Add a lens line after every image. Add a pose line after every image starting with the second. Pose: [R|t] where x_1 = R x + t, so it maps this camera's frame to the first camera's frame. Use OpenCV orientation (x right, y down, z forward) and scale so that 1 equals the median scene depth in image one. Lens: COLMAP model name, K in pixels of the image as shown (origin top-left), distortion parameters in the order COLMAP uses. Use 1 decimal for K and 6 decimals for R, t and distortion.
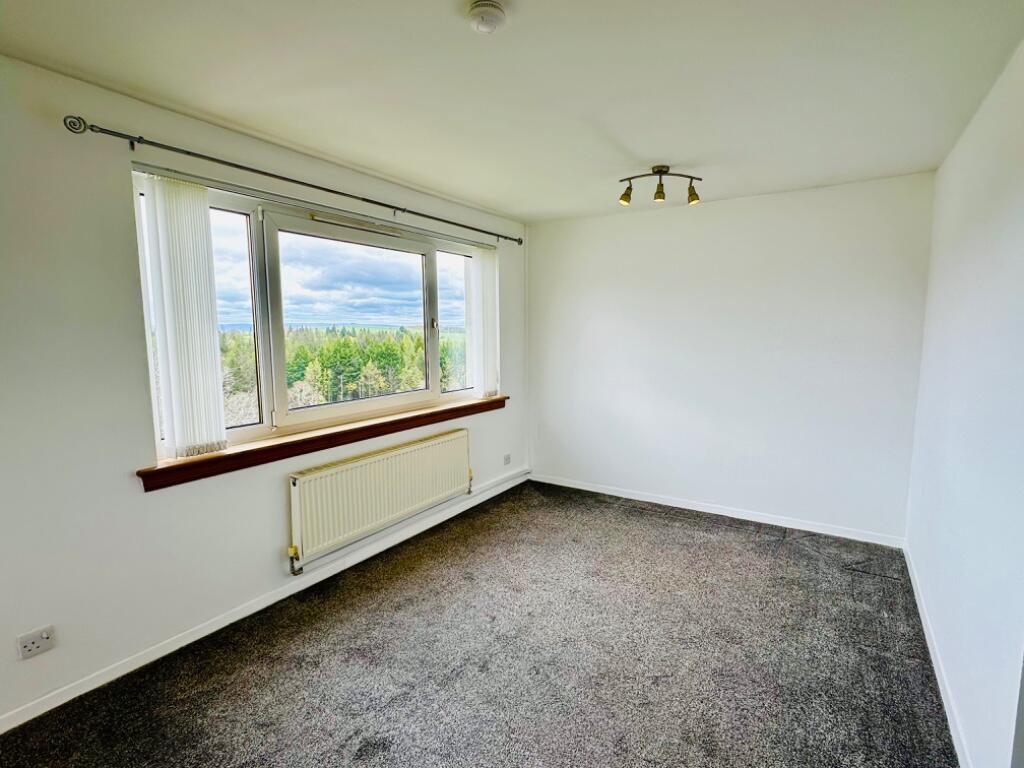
lens RADIAL K [[499.9, 0, 513.5], [0, 499.9, 387.6], [0, 0, 1]] dist [0.002772, -0.000302]
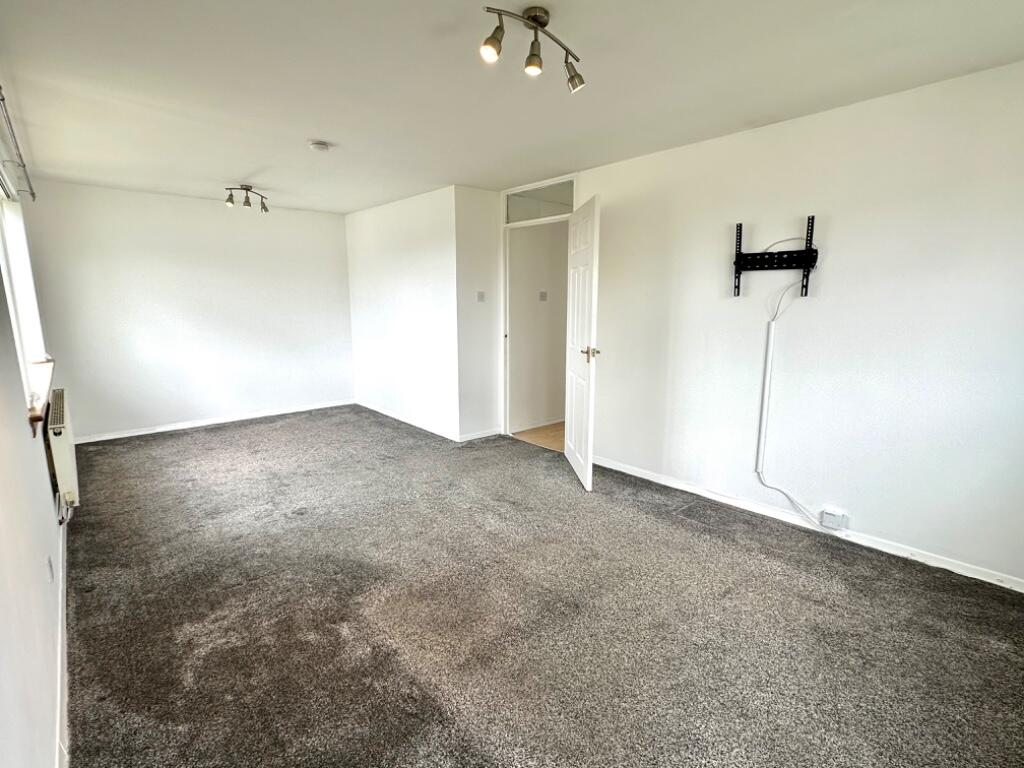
lens RADIAL K [[499.9, 0, 505.8], [0, 499.9, 384.8], [0, 0, 1]] dist [0.002772, -0.000302]
pose [[0.274243, -0.159212, 0.948389, -1.277591], [0.112883, 0.984712, 0.132667, 0.067699], [-0.955012, 0.070674, 0.288023, -0.216826]]
